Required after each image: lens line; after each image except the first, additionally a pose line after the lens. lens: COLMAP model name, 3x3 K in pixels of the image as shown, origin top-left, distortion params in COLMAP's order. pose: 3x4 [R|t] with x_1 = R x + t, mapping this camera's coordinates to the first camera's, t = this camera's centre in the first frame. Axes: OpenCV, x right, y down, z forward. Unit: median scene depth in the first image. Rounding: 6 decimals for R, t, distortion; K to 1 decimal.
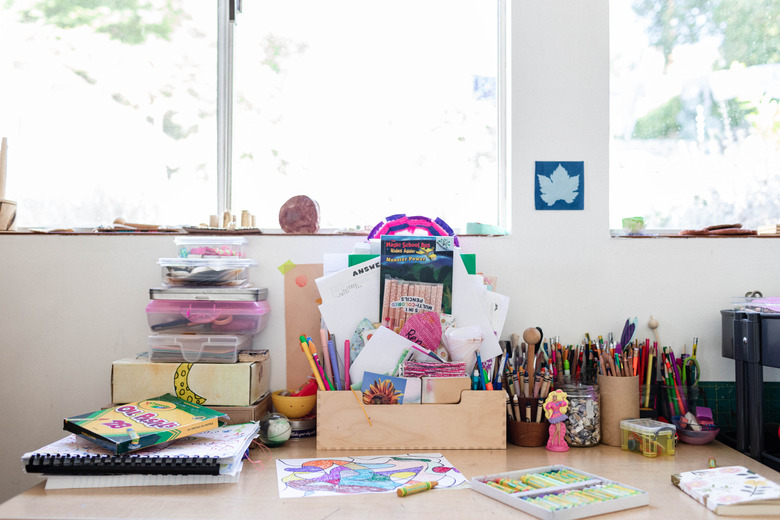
lens RADIAL K [[731.0, 0, 390.2], [0, 731.0, 263.8], [0, 0, 1]] dist [0.010830, 0.000000]
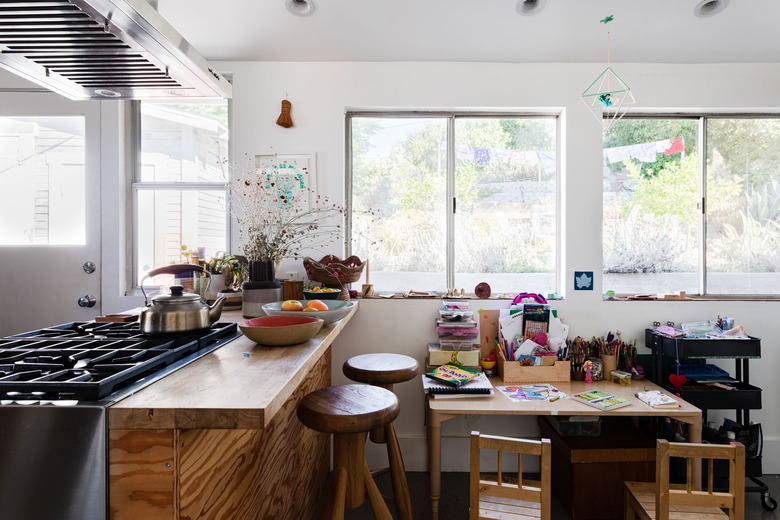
lens RADIAL K [[441.9, 0, 406.8], [0, 441.9, 249.3], [0, 0, 1]] dist [0.003513, -0.000157]
pose [[0.999998, -0.000417, 0.001974, -0.465339], [0.000374, 0.999762, 0.021811, -0.288169], [-0.001982, -0.021810, 0.999760, -0.675606]]
